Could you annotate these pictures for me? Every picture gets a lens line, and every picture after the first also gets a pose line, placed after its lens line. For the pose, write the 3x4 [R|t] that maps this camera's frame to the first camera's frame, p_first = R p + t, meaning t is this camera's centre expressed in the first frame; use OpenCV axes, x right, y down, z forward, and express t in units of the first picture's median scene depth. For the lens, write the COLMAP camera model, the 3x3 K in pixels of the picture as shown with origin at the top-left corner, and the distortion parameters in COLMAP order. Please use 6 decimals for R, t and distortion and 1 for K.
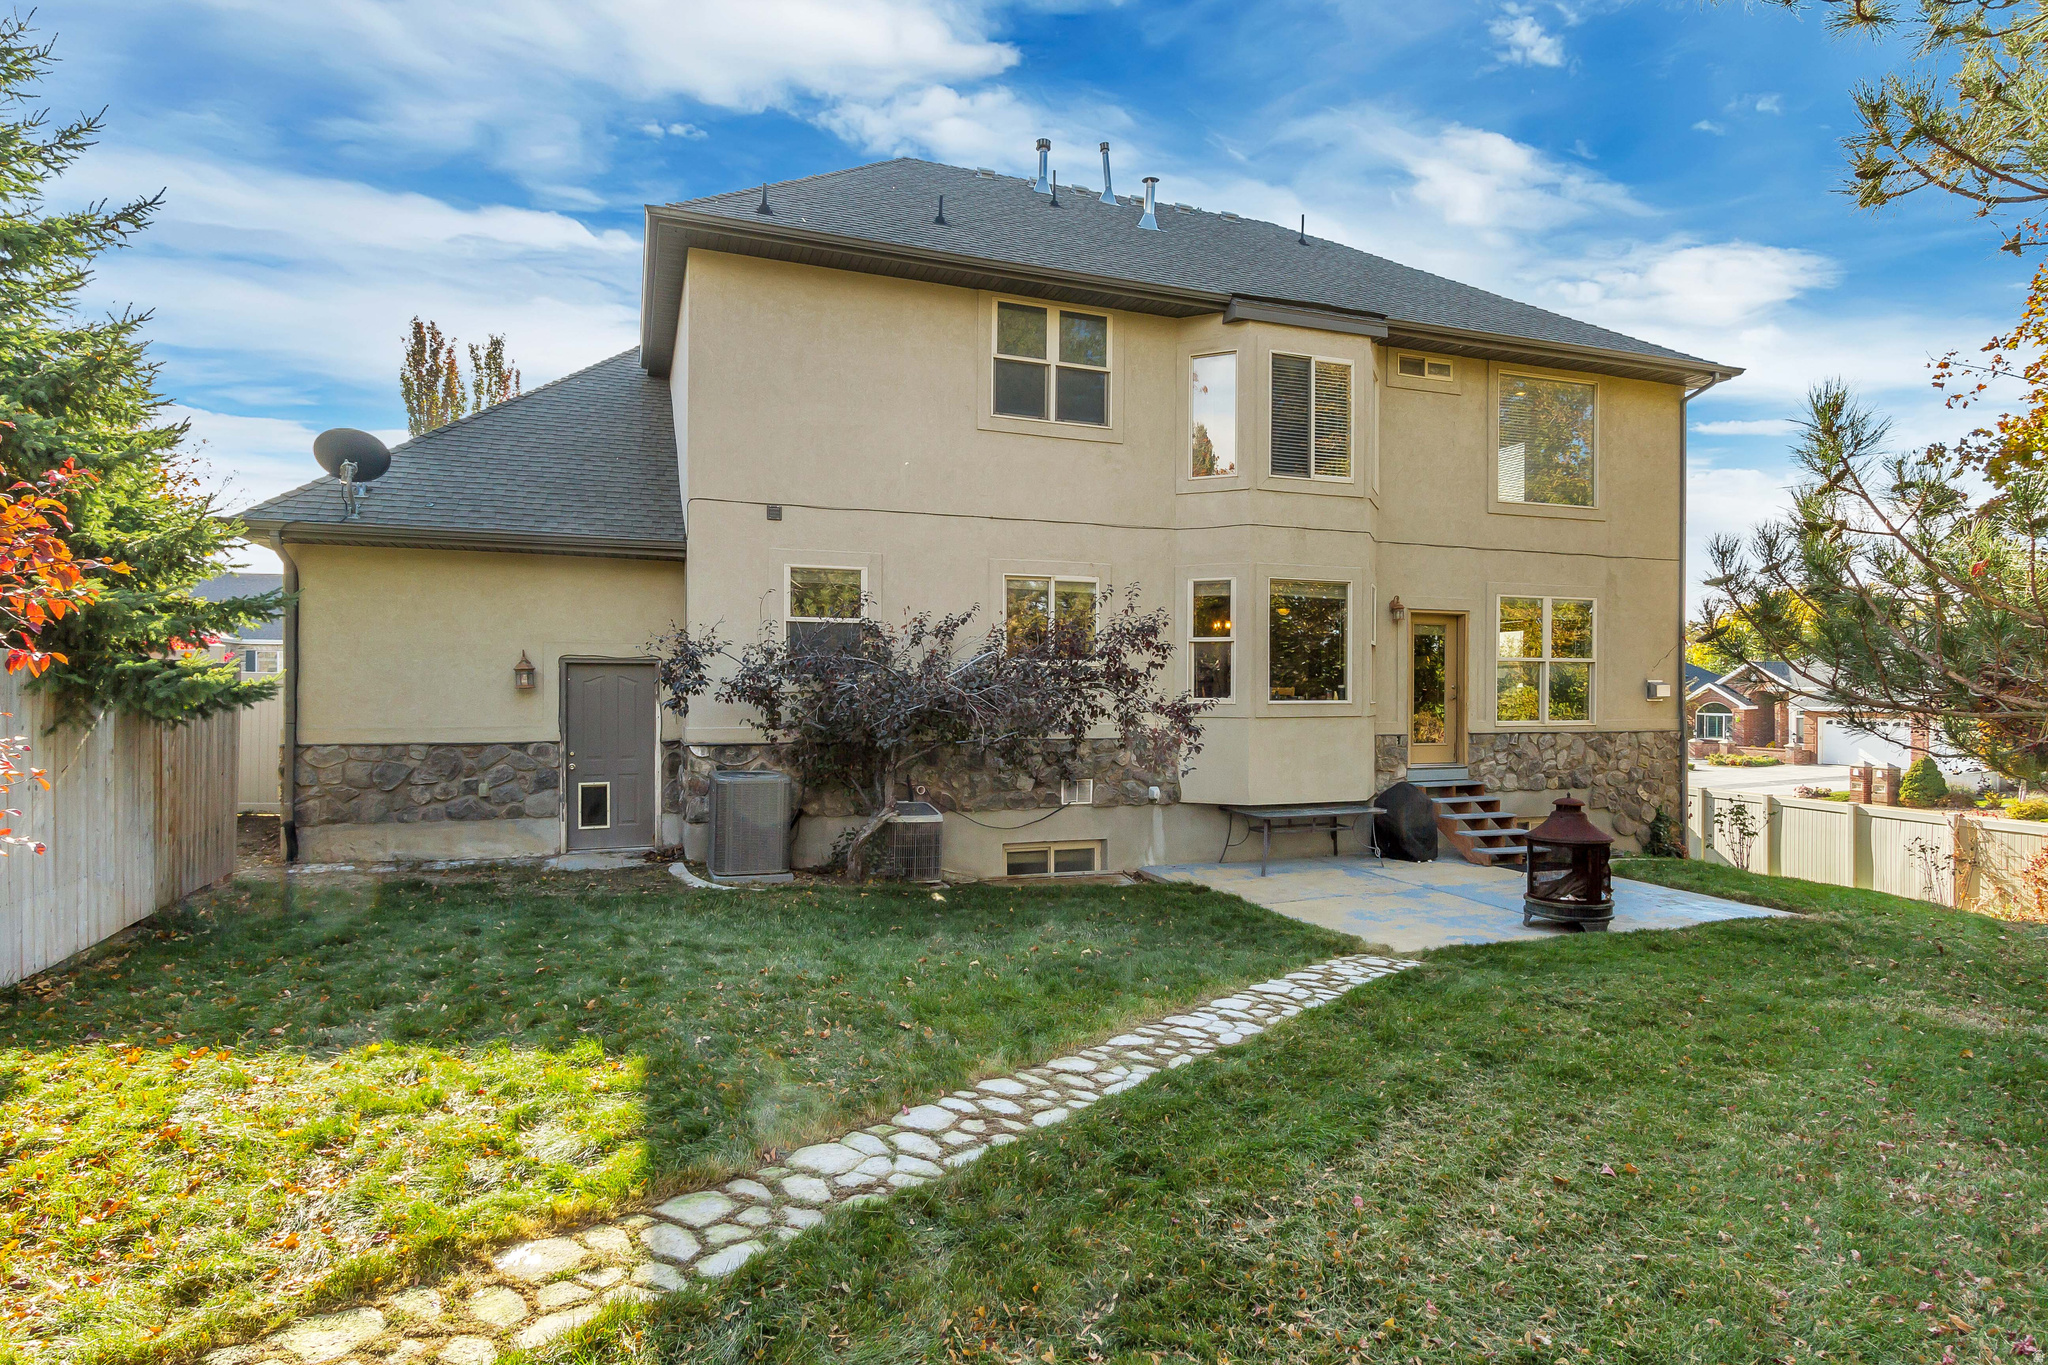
lens RADIAL K [[1130.3, 0, 1027.8], [0, 1130.3, 698.6], [0, 0, 1]] dist [0.001990, 0.000909]
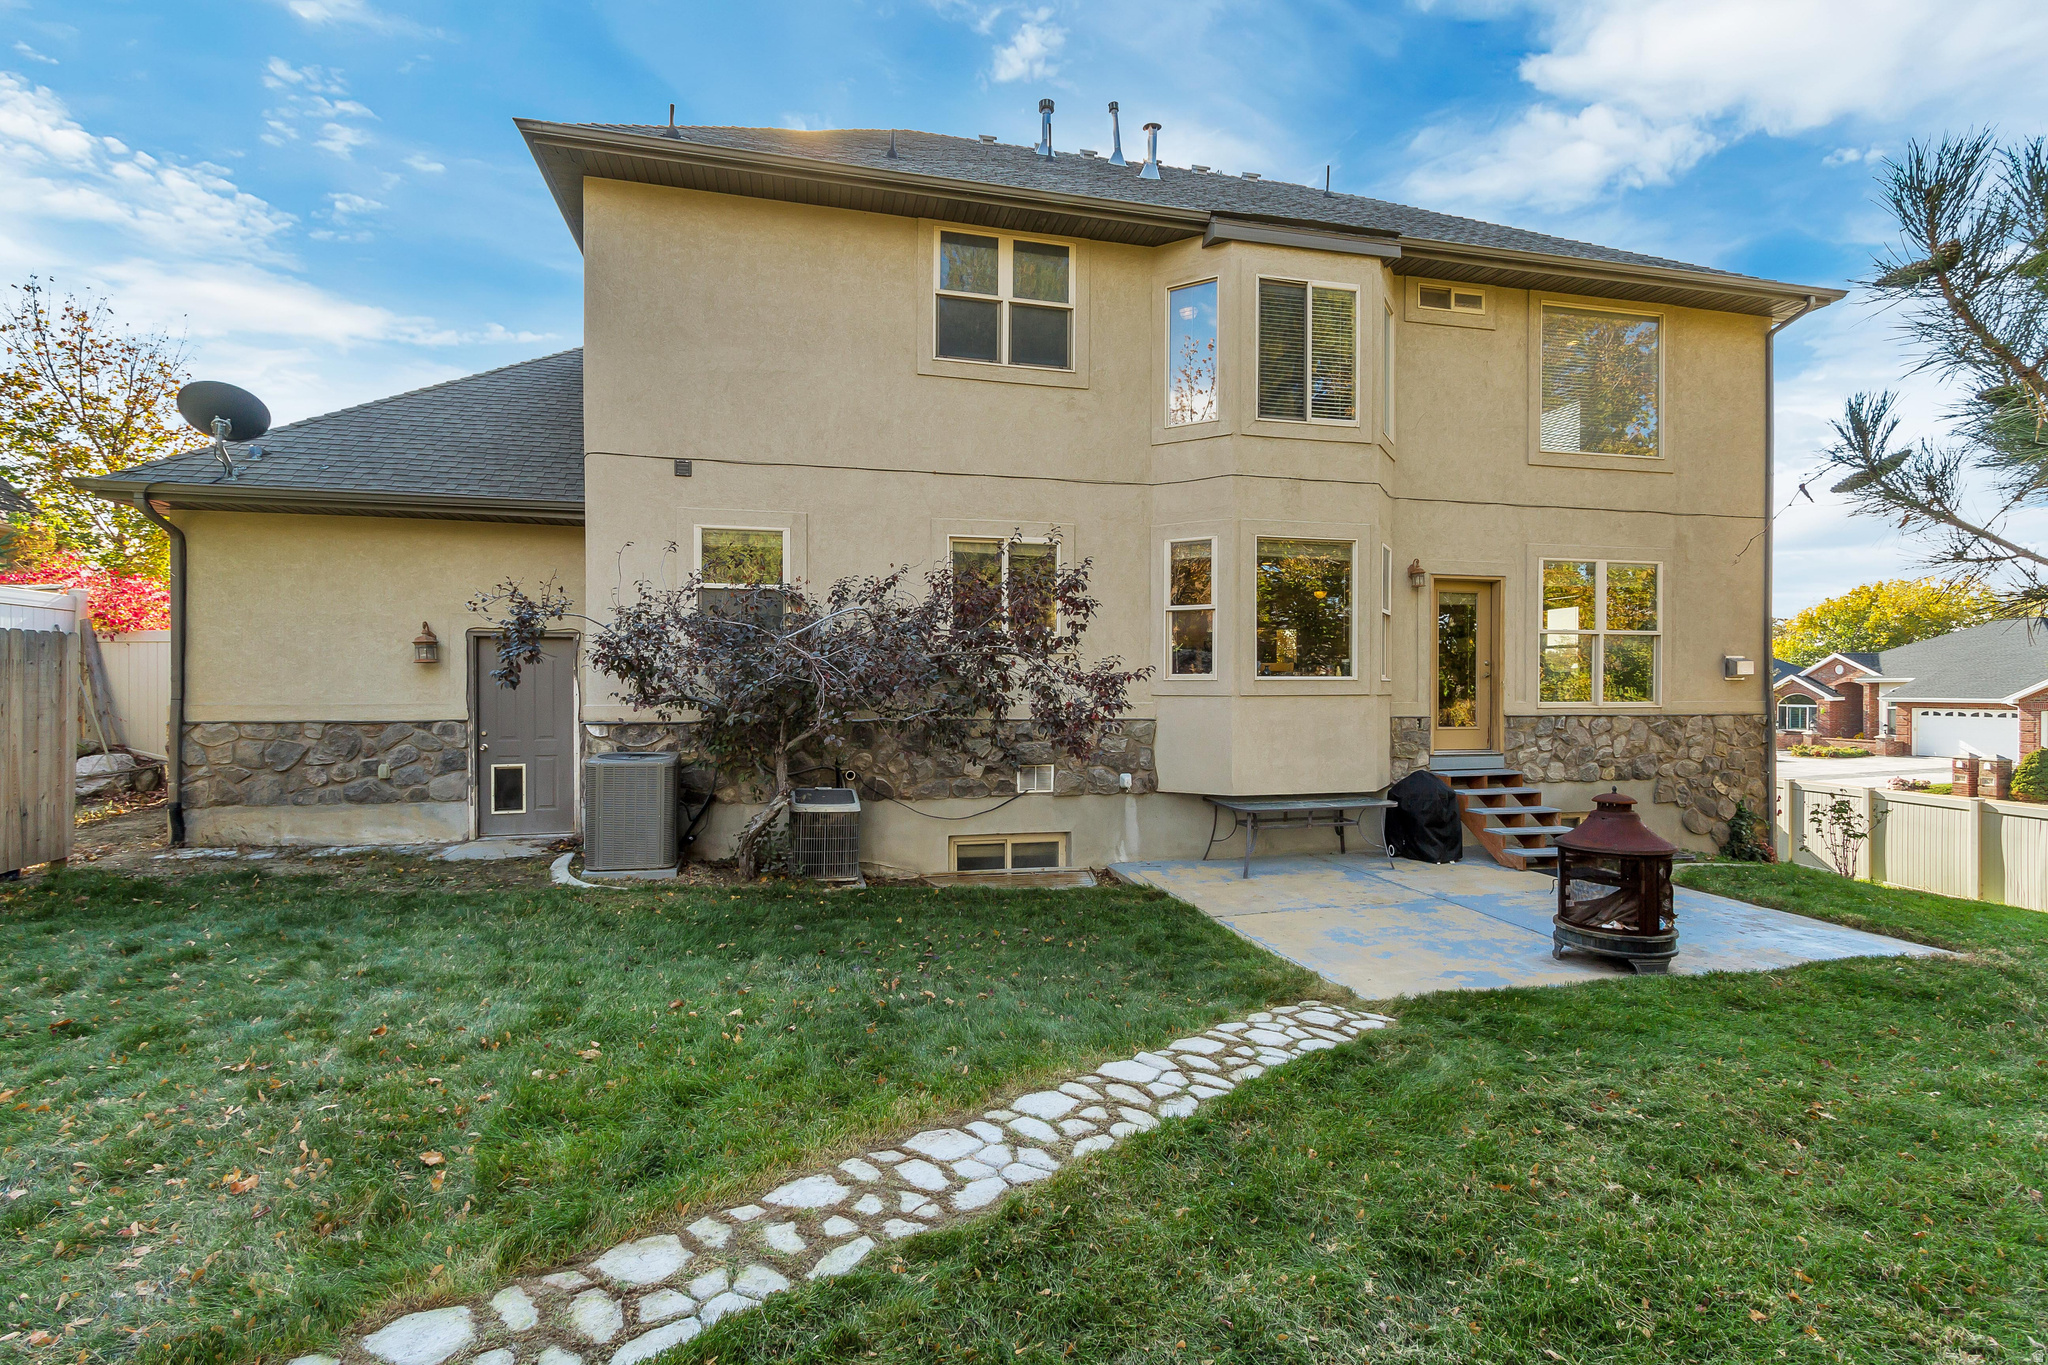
lens RADIAL K [[974.9, 0, 1022.2], [0, 974.9, 694.9], [0, 0, 1]] dist [0.004015, -0.000558]
pose [[0.992446, -0.001265, -0.122674, 0.130588], [0.001262, 0.999999, -0.000103, 0.016553], [0.122674, -0.000053, 0.992447, 0.237879]]
